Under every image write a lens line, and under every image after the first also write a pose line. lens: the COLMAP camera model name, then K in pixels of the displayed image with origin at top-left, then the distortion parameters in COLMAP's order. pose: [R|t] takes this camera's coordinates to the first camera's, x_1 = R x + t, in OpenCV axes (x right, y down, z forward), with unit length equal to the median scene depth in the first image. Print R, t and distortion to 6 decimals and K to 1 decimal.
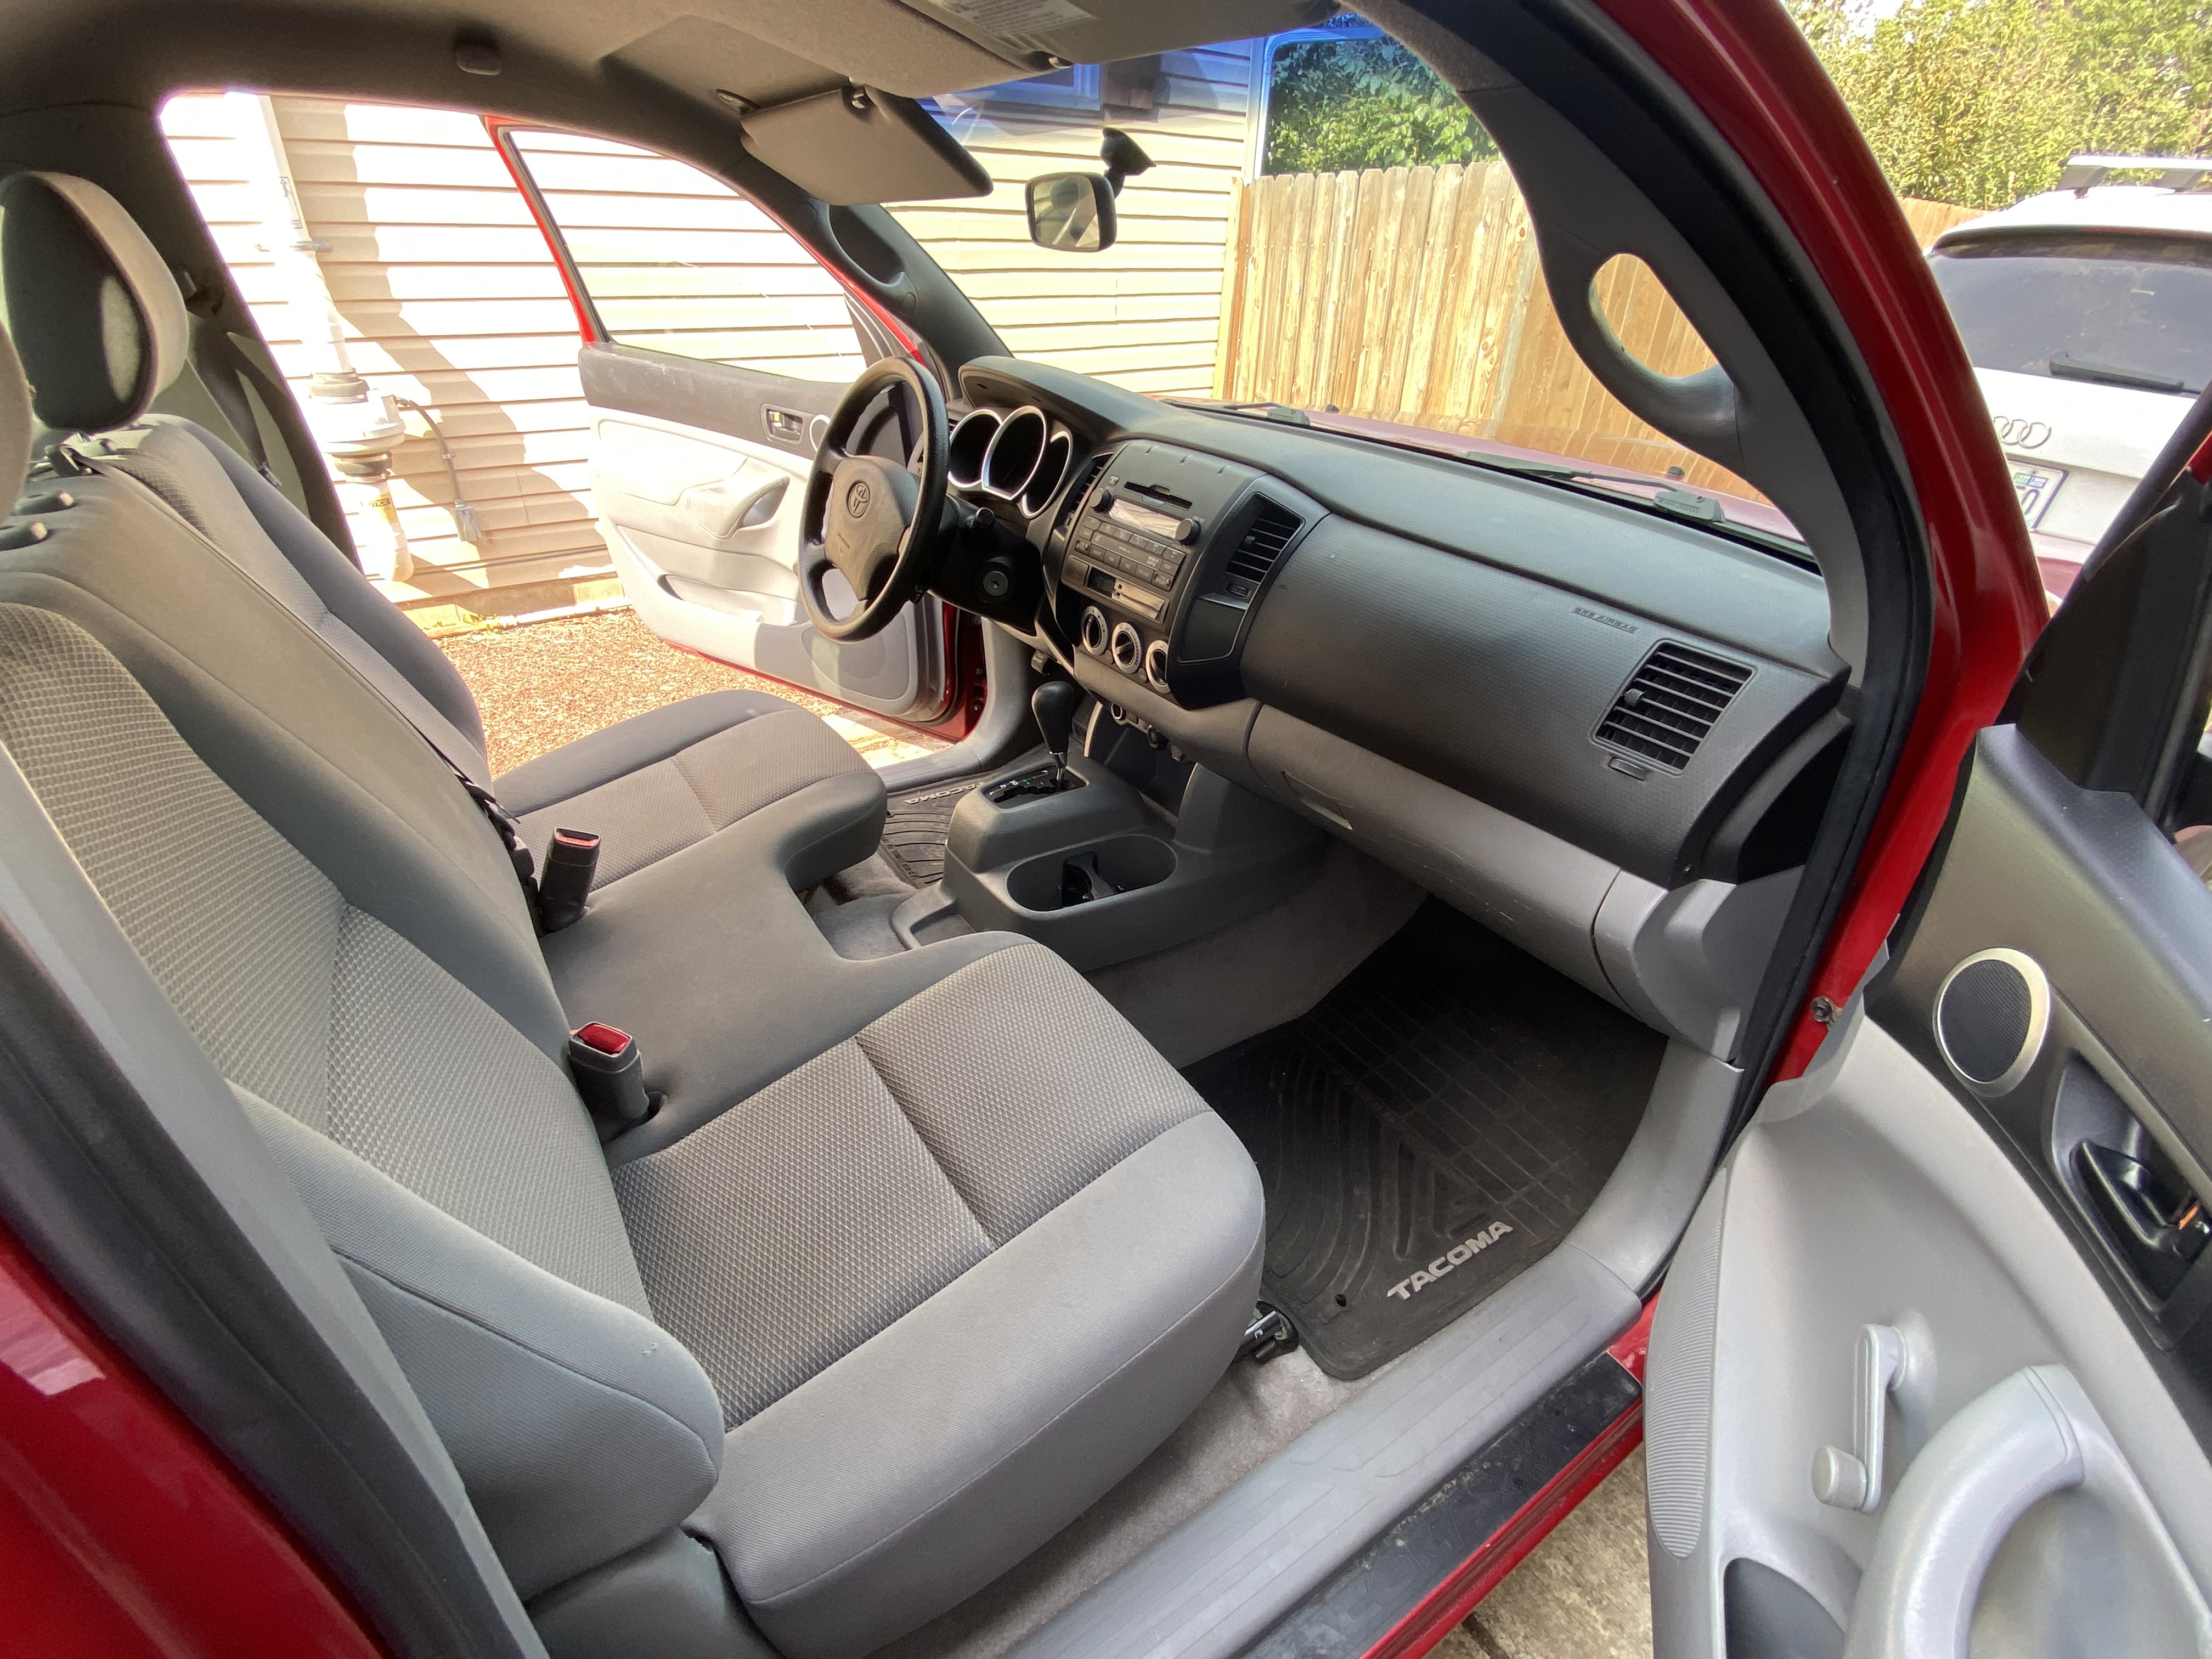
lens RADIAL K [[1019.5, 0, 1110.1], [0, 1019.5, 832.0], [0, 0, 1]] dist [0.016770, -0.018439]
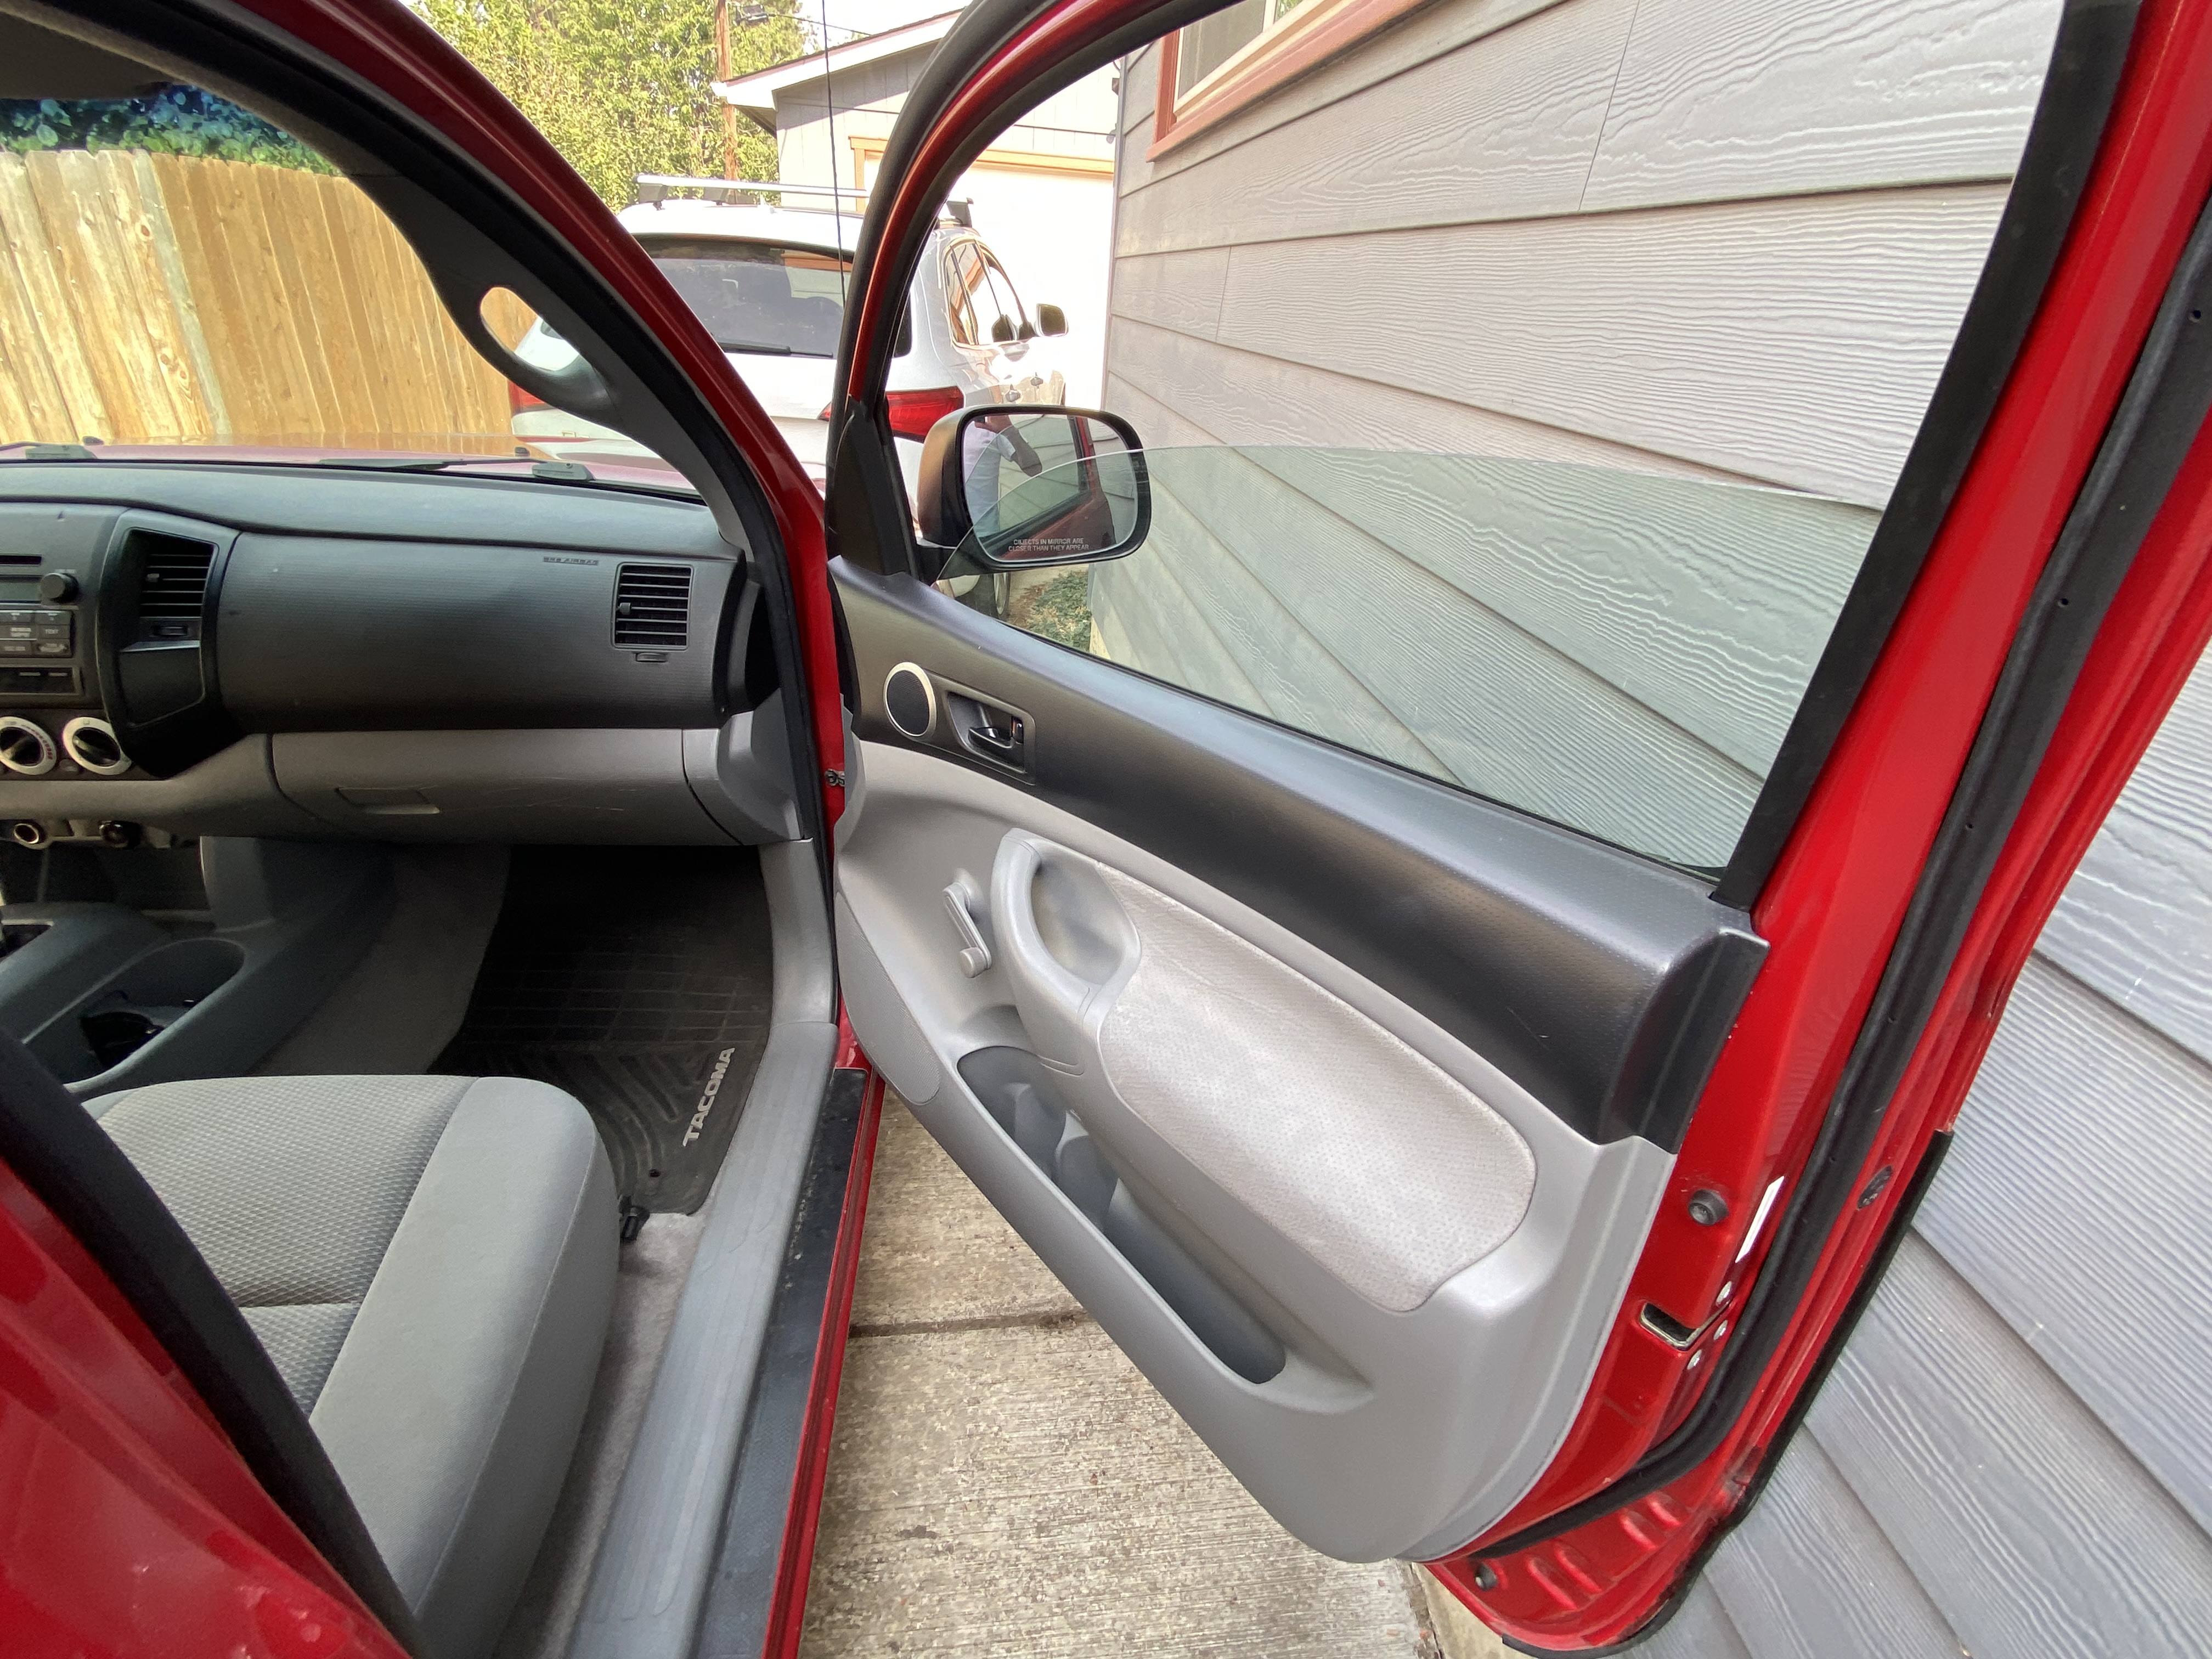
lens RADIAL K [[1019.5, 0, 1110.1], [0, 1019.5, 832.0], [0, 0, 1]] dist [0.016770, -0.018439]
pose [[0.489728, -0.414184, 0.767215, -0.255251], [0.410173, 0.885947, 0.216461, 0.076493], [-0.769367, 0.208683, 0.603760, -0.183361]]
